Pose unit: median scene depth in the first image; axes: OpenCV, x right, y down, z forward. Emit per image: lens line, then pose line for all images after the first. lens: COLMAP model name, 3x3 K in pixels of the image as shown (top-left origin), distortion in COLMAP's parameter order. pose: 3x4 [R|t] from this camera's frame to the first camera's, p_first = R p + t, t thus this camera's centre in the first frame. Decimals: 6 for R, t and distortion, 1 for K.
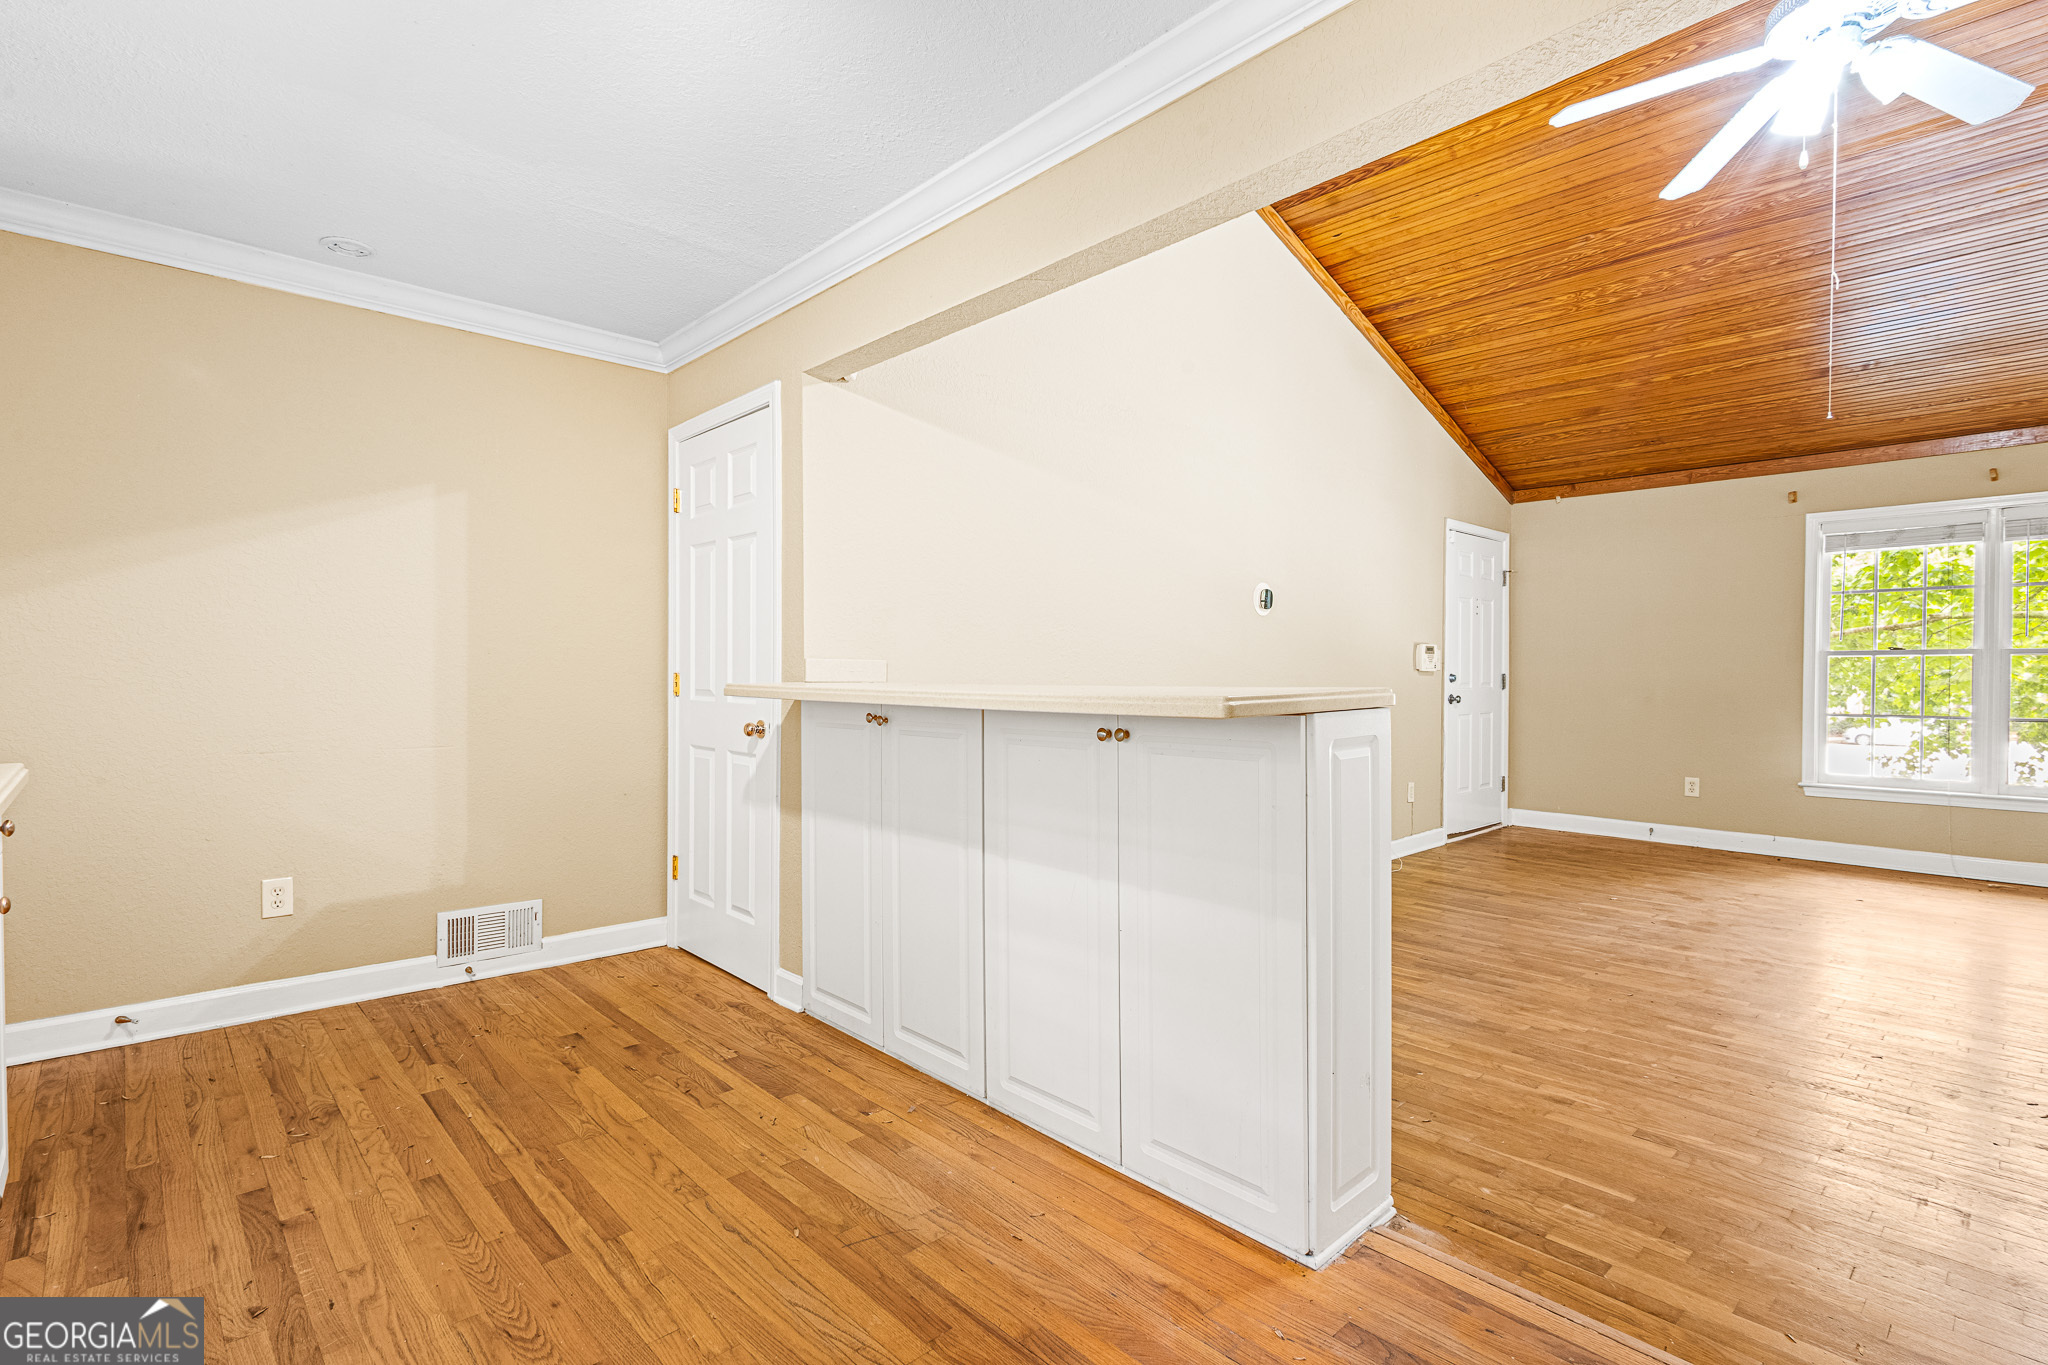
lens RADIAL K [[943.3, 0, 1024.6], [0, 943.3, 677.6], [0, 0, 1]] dist [0.004576, 0.000541]
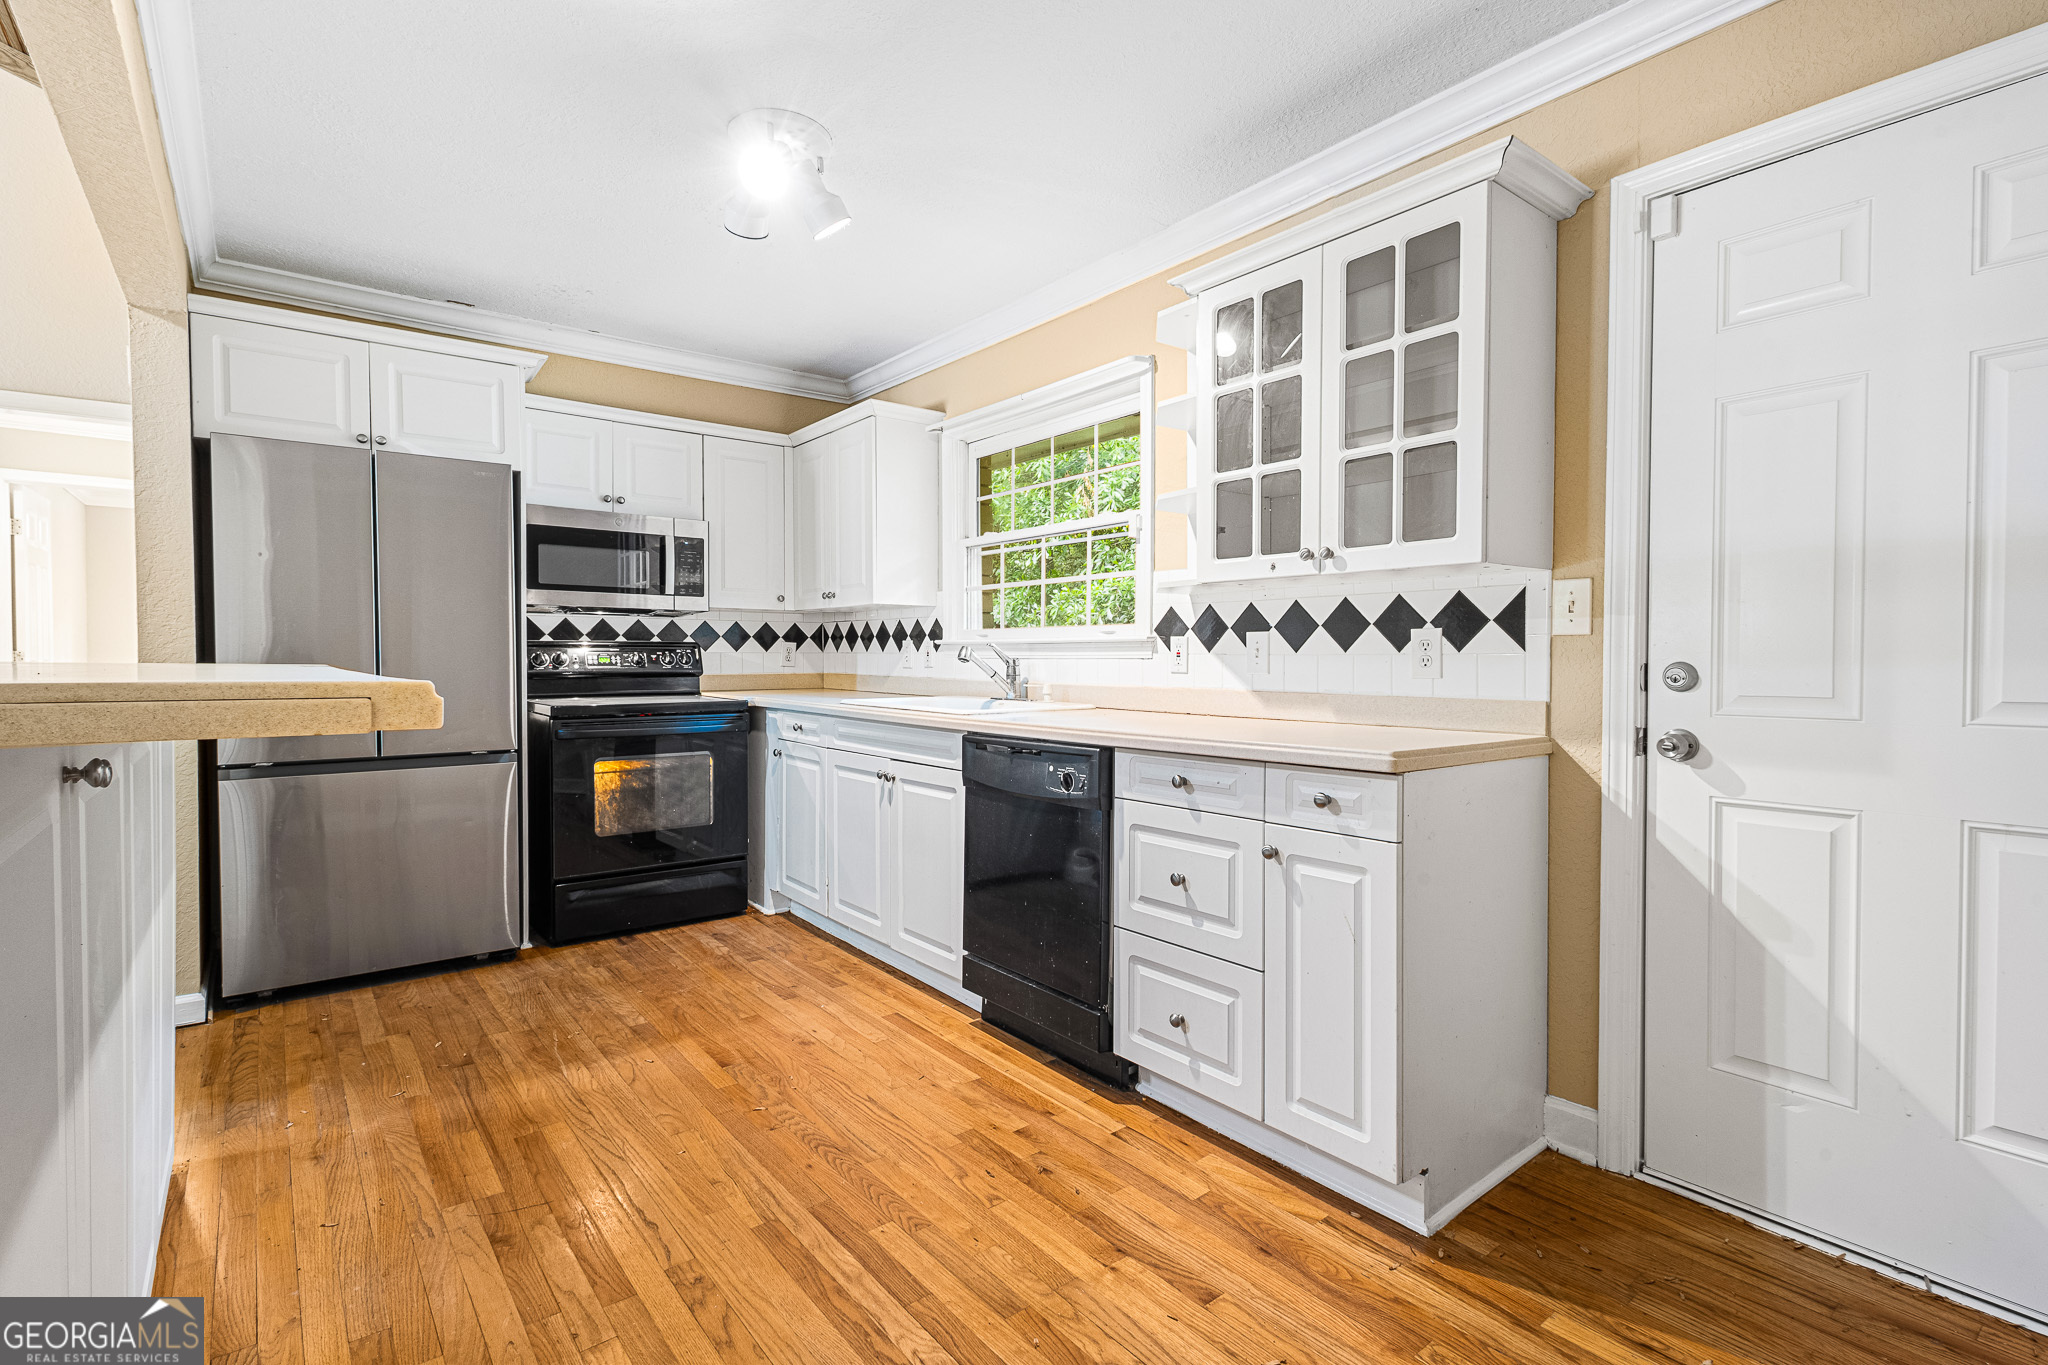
lens RADIAL K [[943.3, 0, 1021.5], [0, 943.3, 670.4], [0, 0, 1]] dist [0.004576, 0.000541]
pose [[-0.996174, -0.006234, 0.087171, -0.767337], [-0.003965, 0.999649, 0.026178, -0.007777], [-0.087304, 0.025732, -0.995849, 1.912548]]
